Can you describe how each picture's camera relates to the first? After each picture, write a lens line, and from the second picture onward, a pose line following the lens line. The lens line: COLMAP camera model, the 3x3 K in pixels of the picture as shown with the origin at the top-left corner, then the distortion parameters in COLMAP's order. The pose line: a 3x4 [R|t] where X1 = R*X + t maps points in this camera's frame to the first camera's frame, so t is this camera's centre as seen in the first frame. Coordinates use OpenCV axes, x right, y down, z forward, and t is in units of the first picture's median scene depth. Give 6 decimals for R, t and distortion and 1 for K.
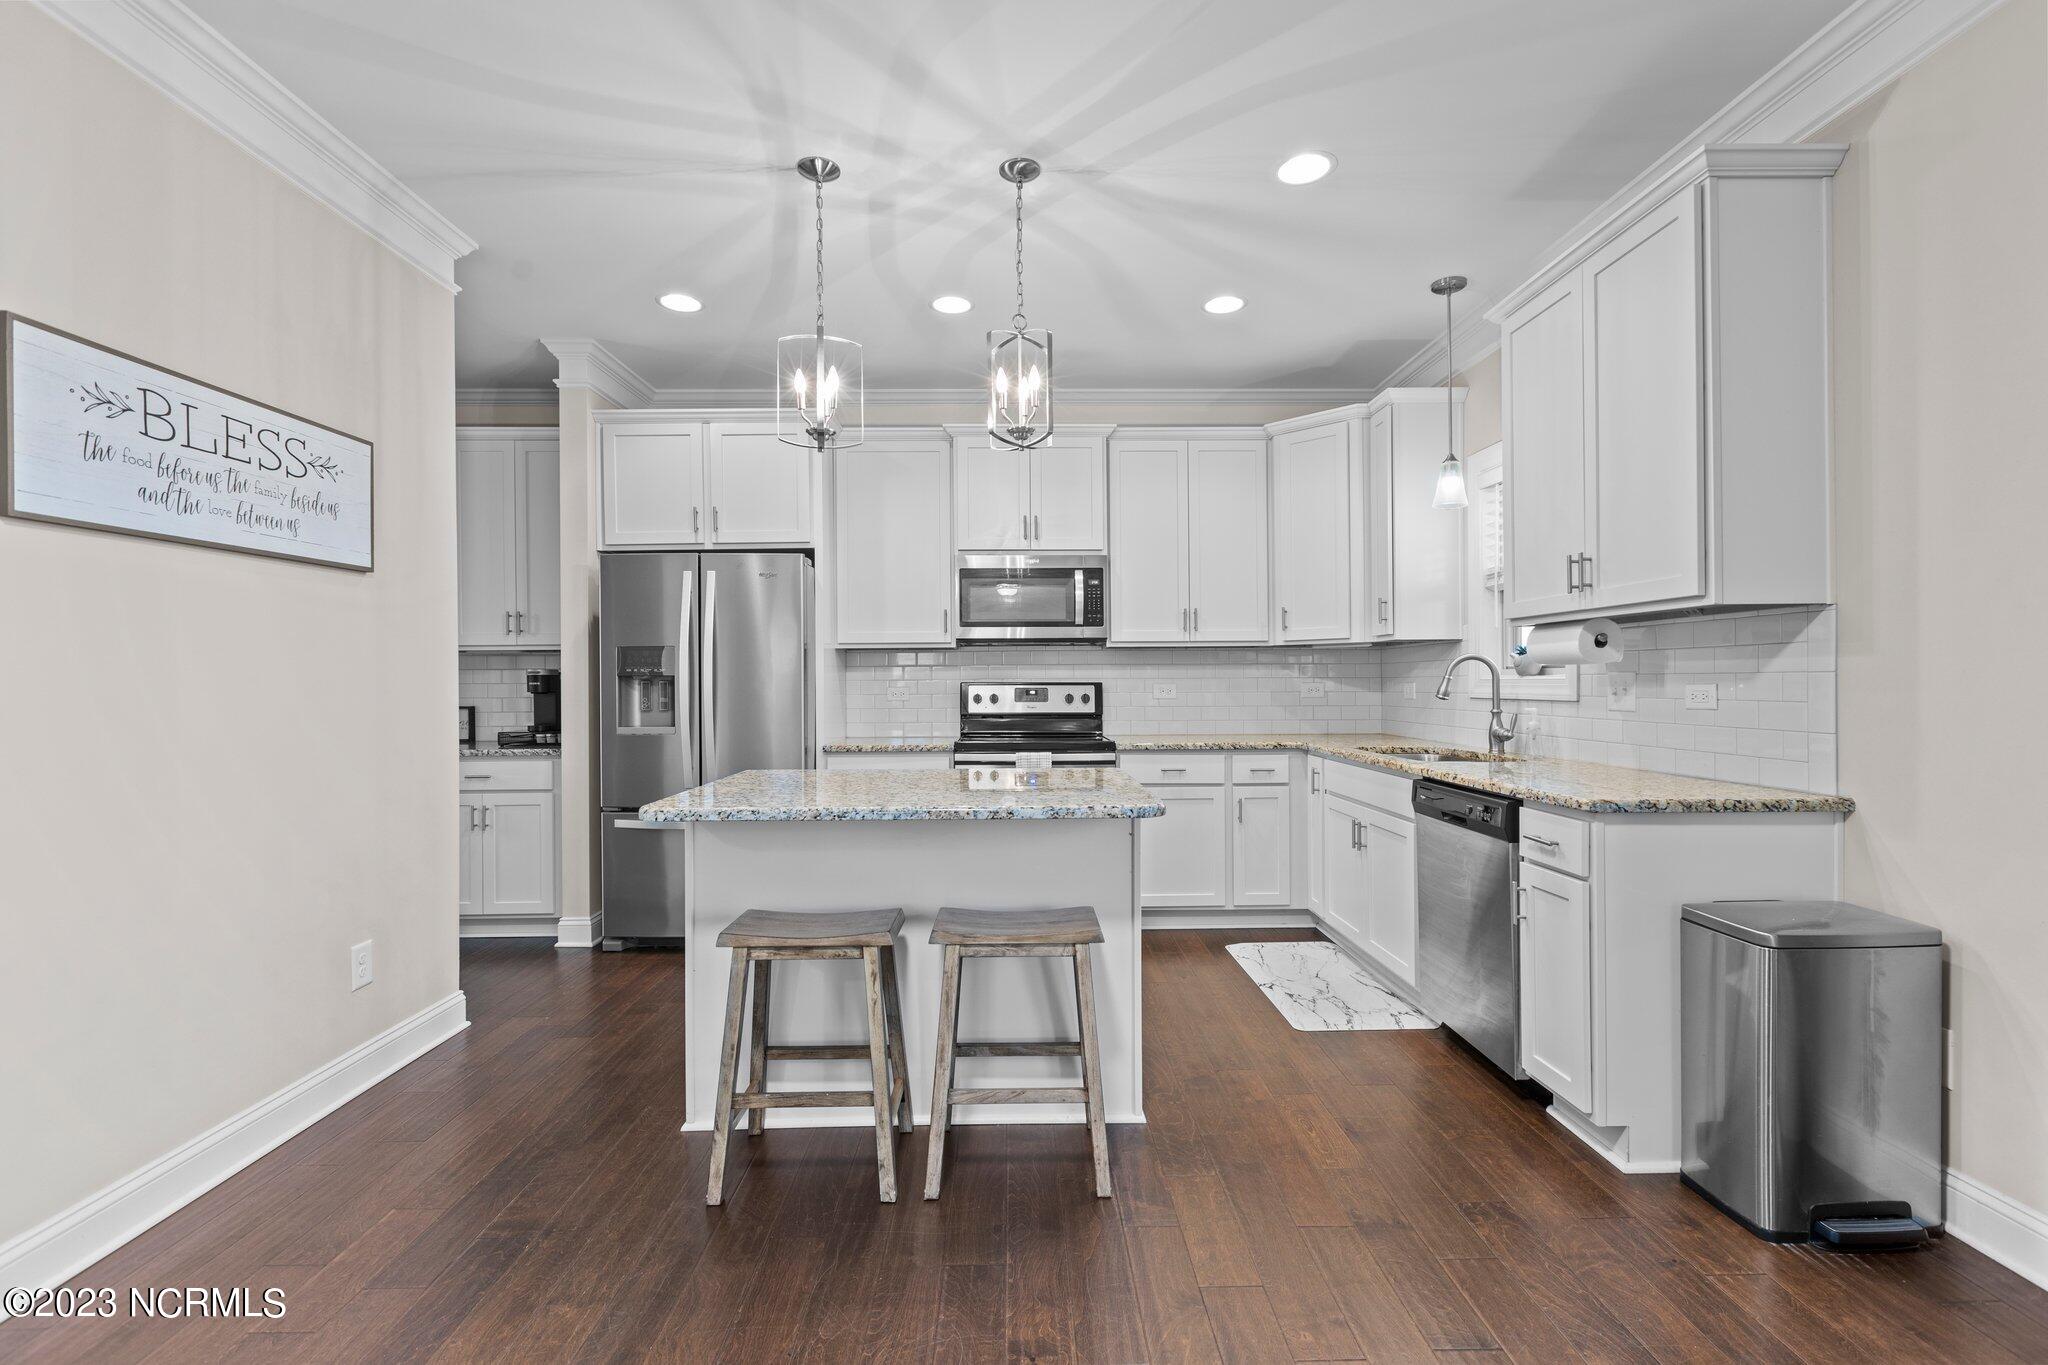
lens RADIAL K [[913.4, 0, 1025.7], [0, 913.4, 680.8], [0, 0, 1]] dist [-0.004371, -0.000610]
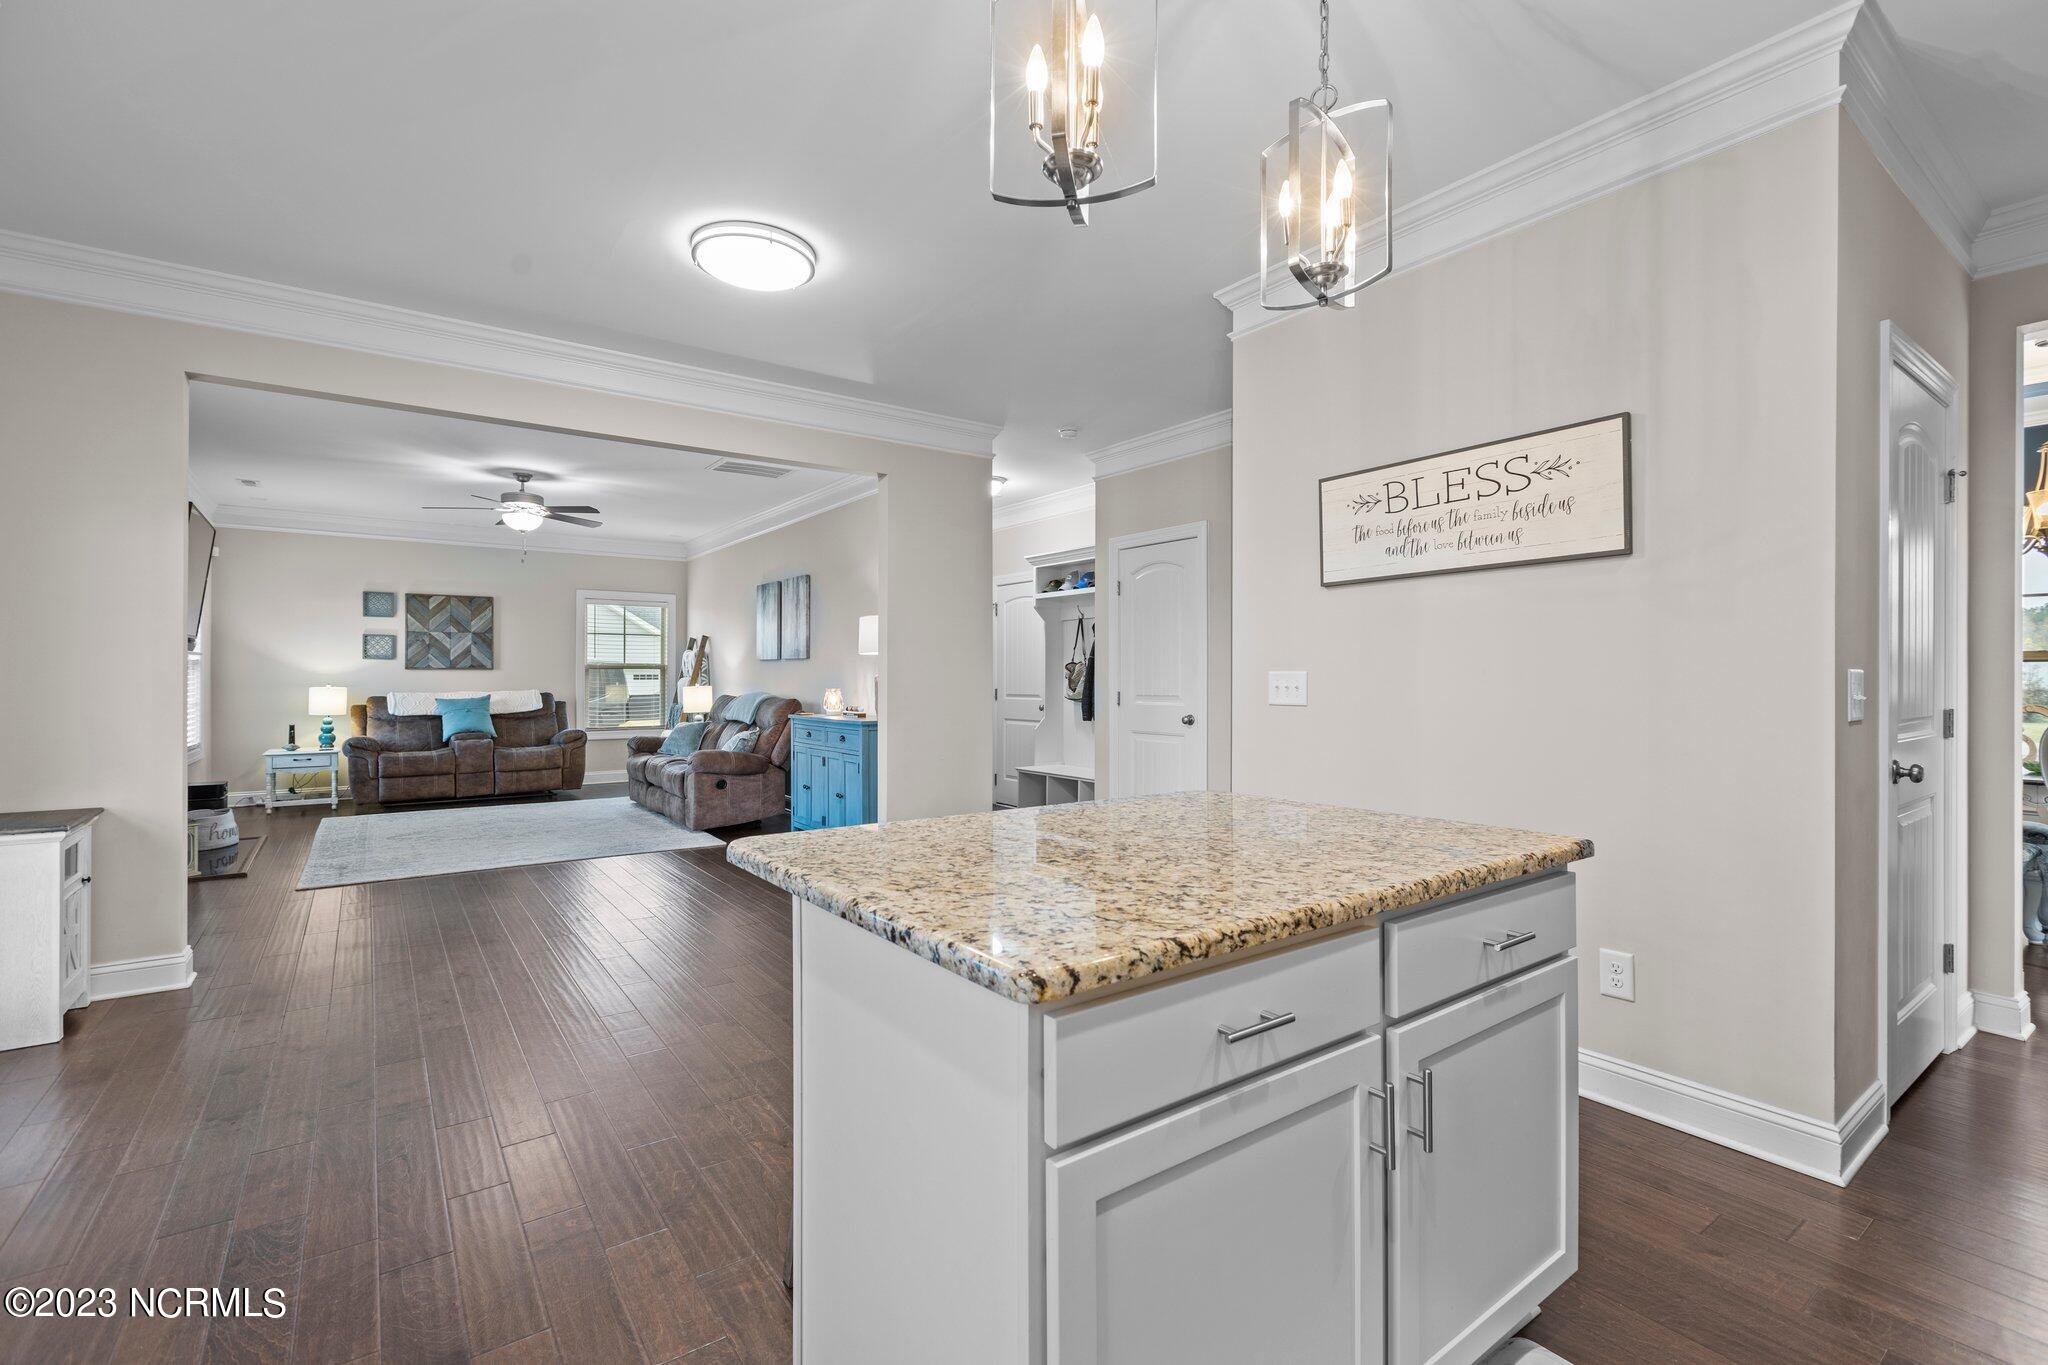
lens RADIAL K [[913.4, 0, 1033.8], [0, 913.4, 680.0], [0, 0, 1]] dist [-0.004371, -0.000610]
pose [[-0.817527, 0.005596, -0.575863, 0.294230], [0.004322, 0.999984, 0.003582, 0.002377], [0.575874, 0.000440, -0.817538, 1.379895]]
